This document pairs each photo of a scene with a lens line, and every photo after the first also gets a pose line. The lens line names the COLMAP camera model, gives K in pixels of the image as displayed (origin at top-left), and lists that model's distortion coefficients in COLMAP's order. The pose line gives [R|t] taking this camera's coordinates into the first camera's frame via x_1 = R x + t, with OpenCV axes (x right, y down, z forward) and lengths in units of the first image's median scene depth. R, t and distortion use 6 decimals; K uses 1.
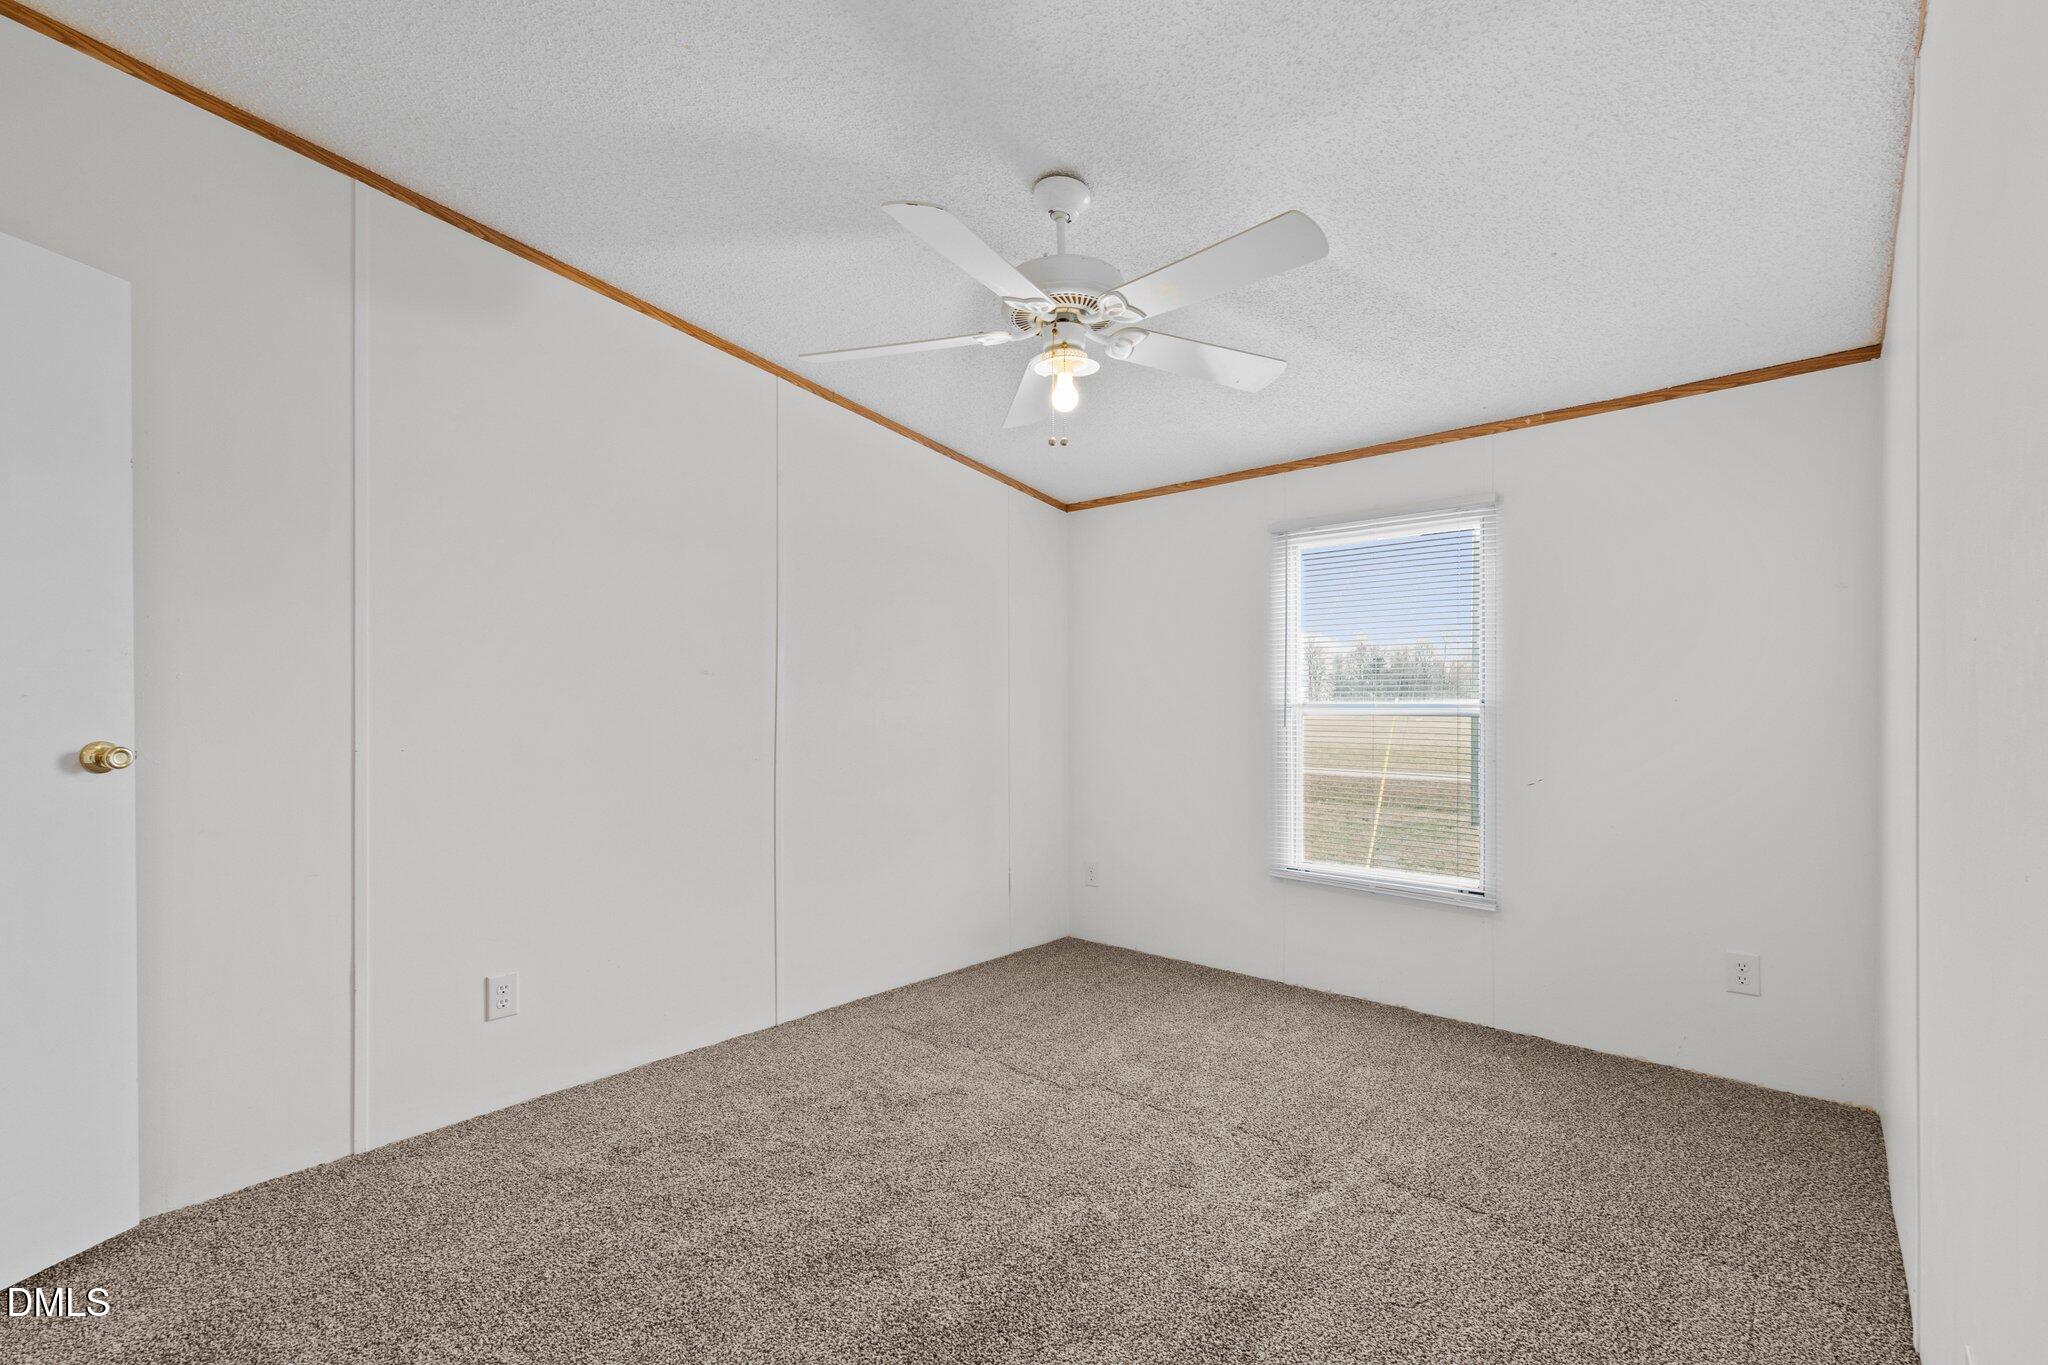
lens RADIAL K [[1065.0, 0, 1019.8], [0, 1065.0, 698.5], [0, 0, 1]] dist [0.000991, 0.000832]
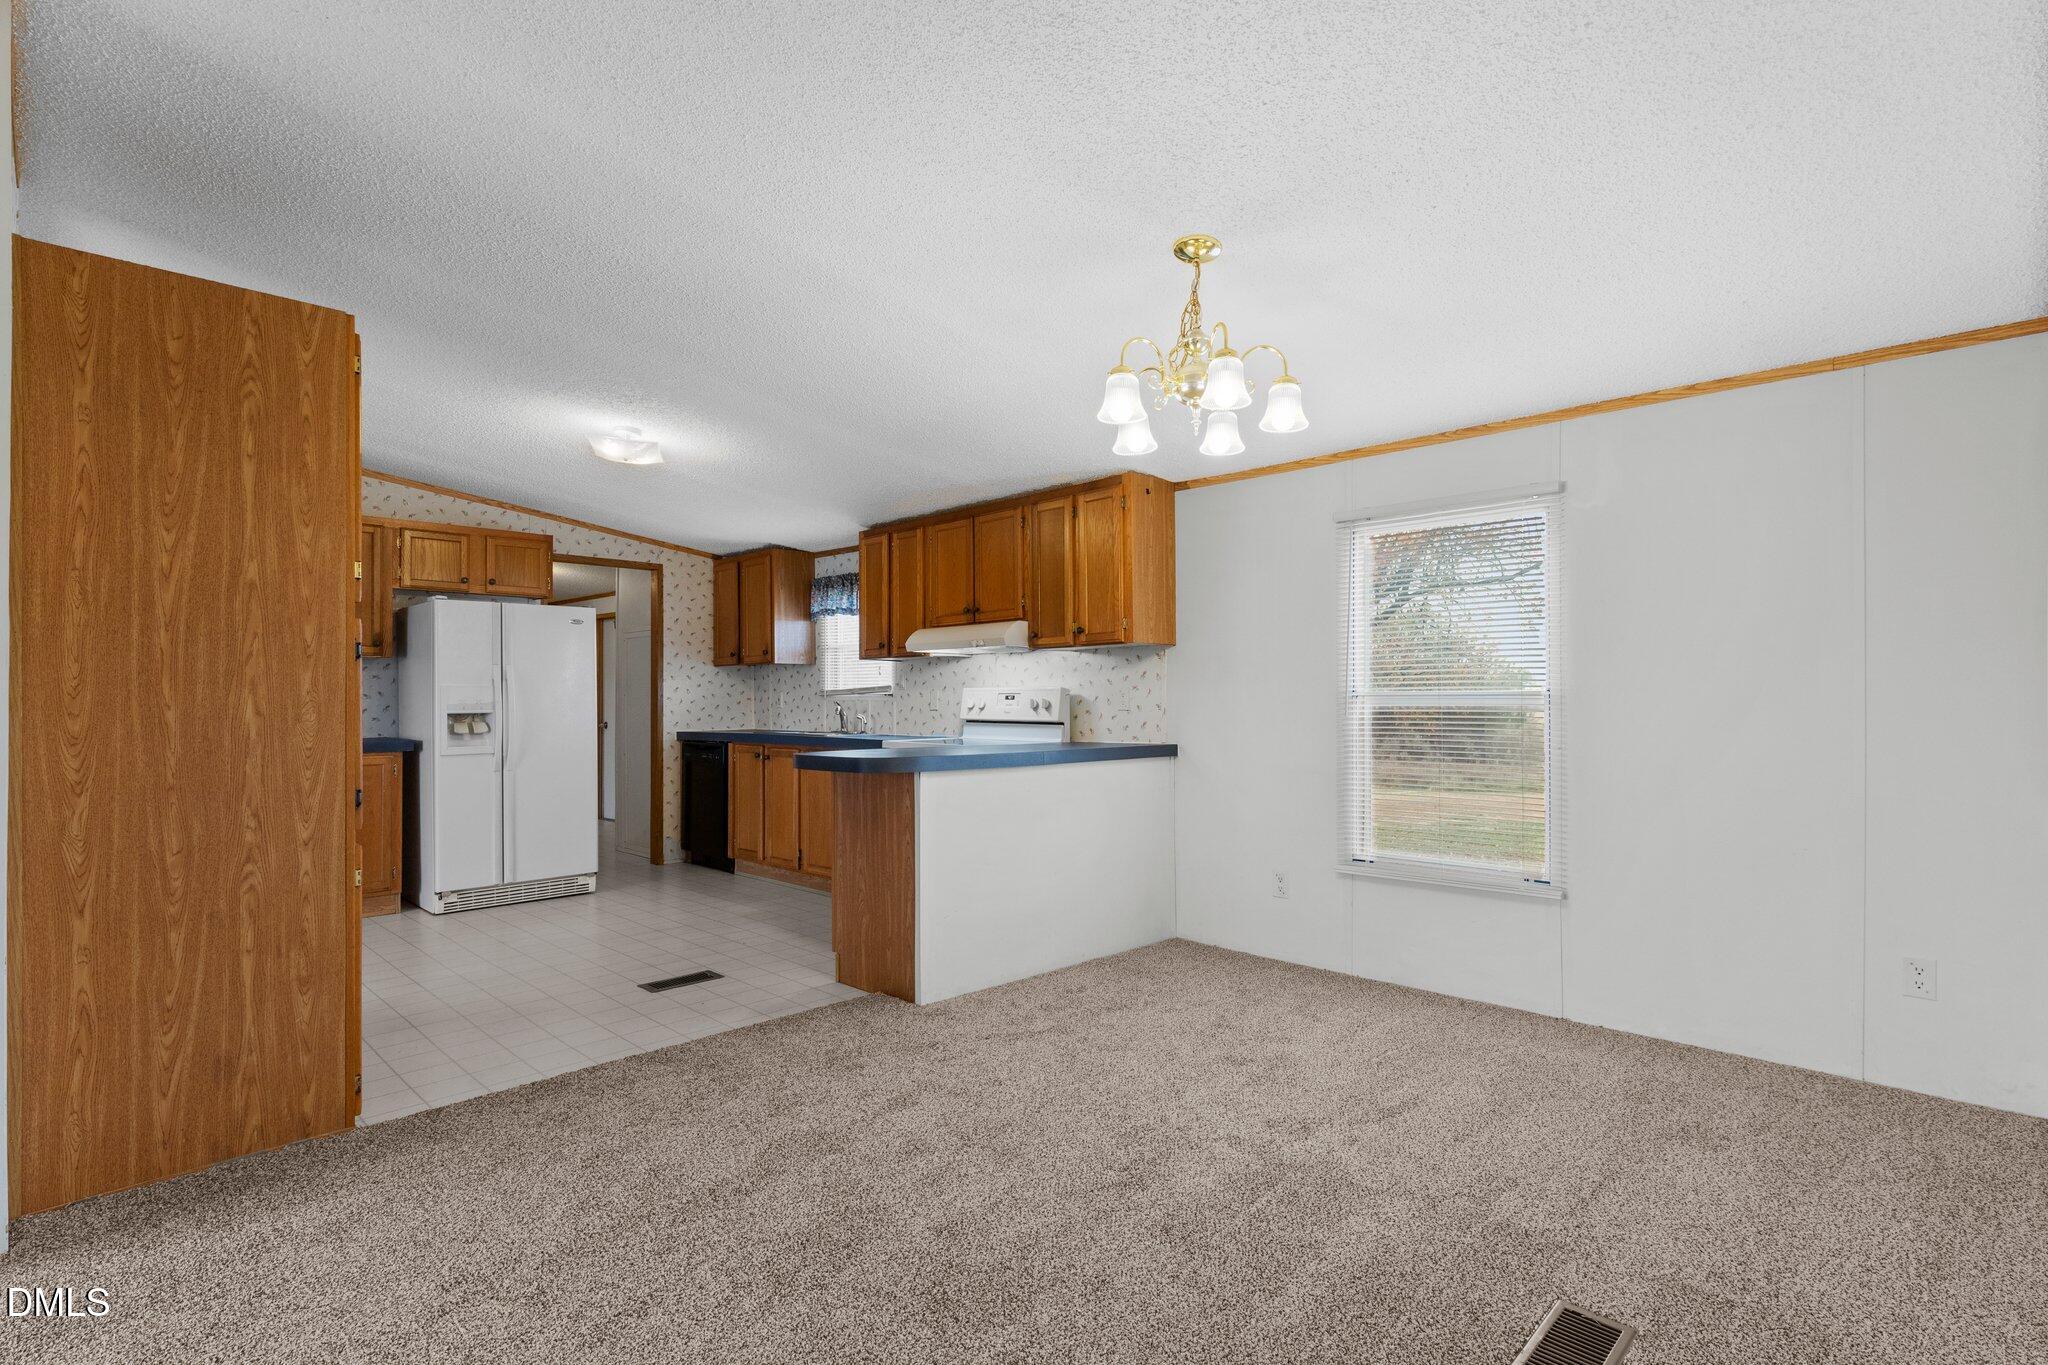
lens RADIAL K [[993.6, 0, 1027.7], [0, 993.6, 689.1], [0, 0, 1]] dist [0.004077, 0.000944]
pose [[0.999284, -0.001863, 0.037783, -0.085936], [0.001852, 0.999998, 0.000312, 0.000501], [-0.037783, -0.000241, 0.999286, 0.089256]]
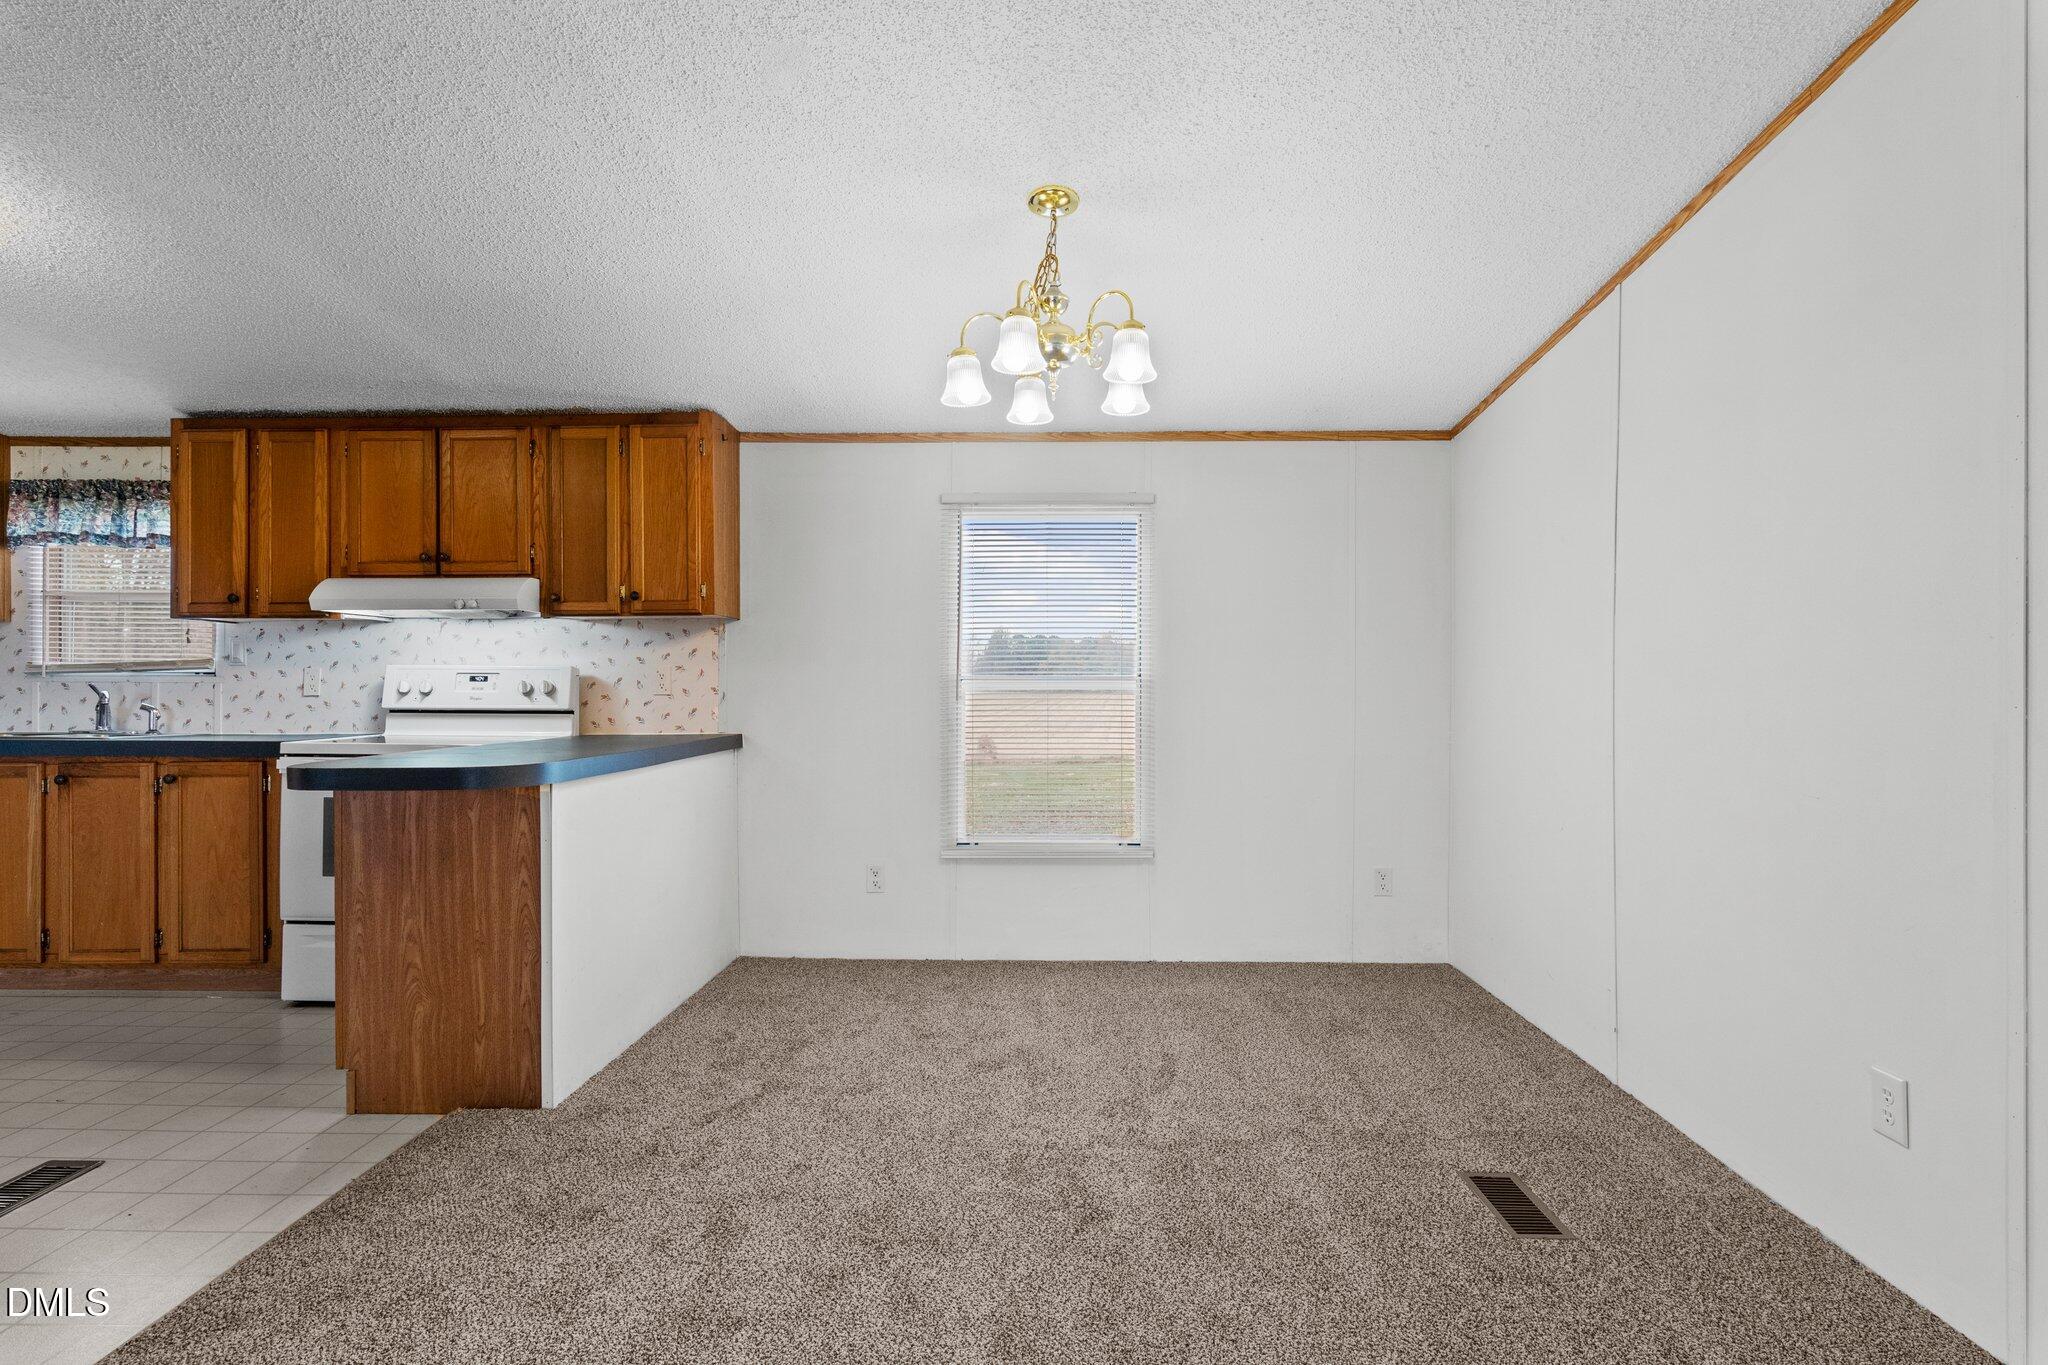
lens RADIAL K [[1030.5, 0, 1024.8], [0, 1030.5, 677.2], [0, 0, 1]] dist [0.000561, 0.000401]
pose [[0.699009, 0.004347, 0.715100, -0.421092], [-0.009852, 0.999945, 0.003552, 0.001533], [-0.715045, -0.009528, 0.699014, 0.311766]]
